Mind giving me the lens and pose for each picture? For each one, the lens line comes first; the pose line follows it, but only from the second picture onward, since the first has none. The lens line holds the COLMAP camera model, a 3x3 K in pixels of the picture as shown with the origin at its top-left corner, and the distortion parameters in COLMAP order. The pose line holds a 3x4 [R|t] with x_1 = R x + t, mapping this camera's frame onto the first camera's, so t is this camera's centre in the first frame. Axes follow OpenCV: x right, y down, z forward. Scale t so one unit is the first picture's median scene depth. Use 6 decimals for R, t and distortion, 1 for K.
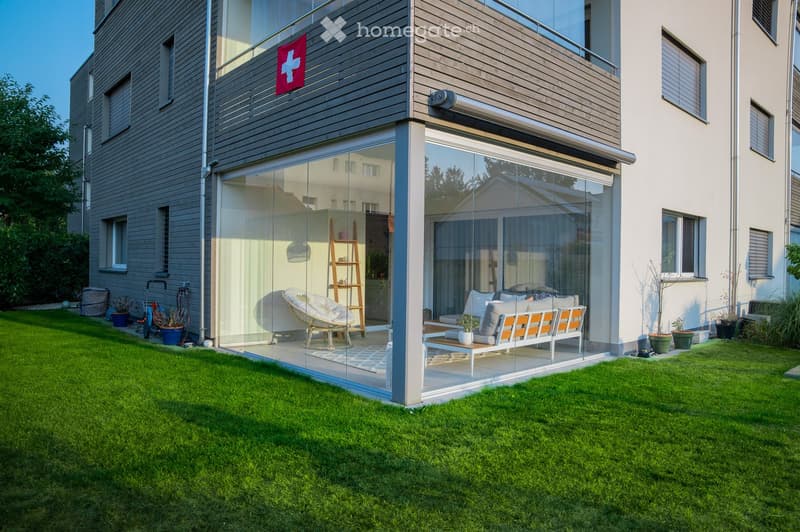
lens RADIAL K [[546.7, 0, 399.0], [0, 546.7, 264.4], [0, 0, 1]] dist [-0.135666, 0.101245]
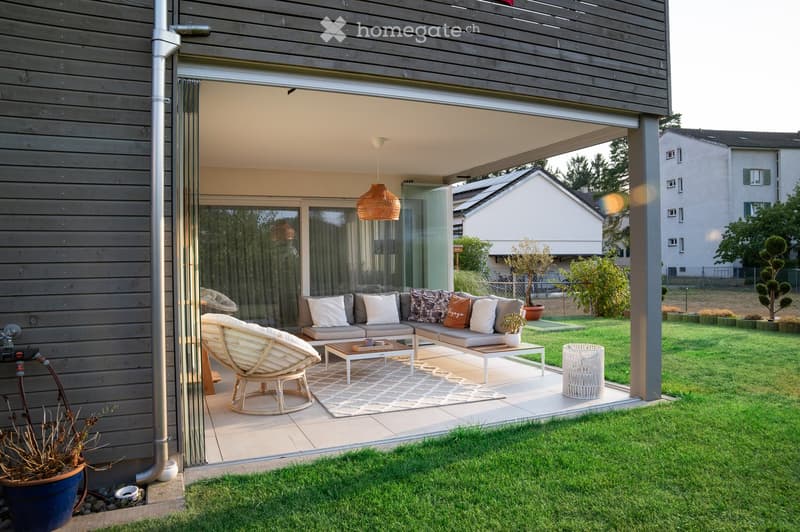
lens RADIAL K [[546.7, 0, 399.2], [0, 546.7, 262.6], [0, 0, 1]] dist [-0.135666, 0.101245]
pose [[0.335515, -0.022202, 0.941773, -0.730539], [0.018928, 0.999679, 0.016824, -0.014416], [-0.941845, 0.012181, 0.335827, 0.765896]]
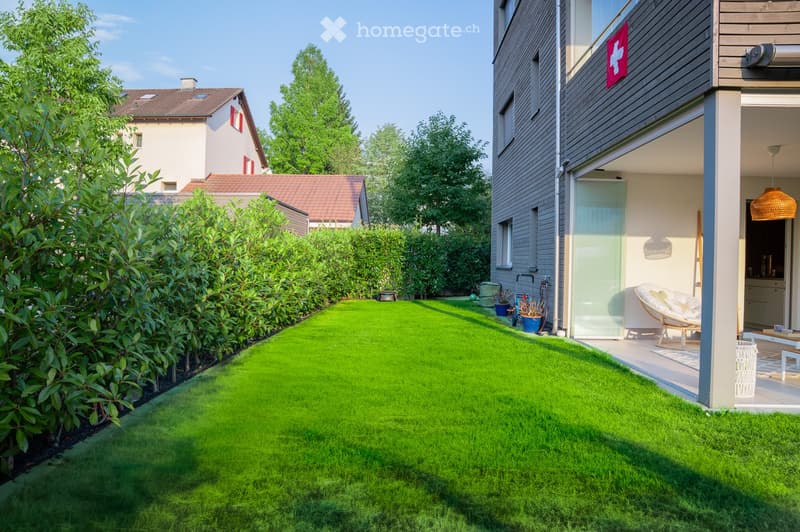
lens RADIAL K [[546.7, 0, 394.6], [0, 546.7, 269.2], [0, 0, 1]] dist [-0.135666, 0.101245]
pose [[0.717017, 0.011577, -0.696960, 0.163951], [-0.013368, 0.999907, 0.002857, 0.023573], [0.696928, 0.007269, 0.717105, 0.006806]]
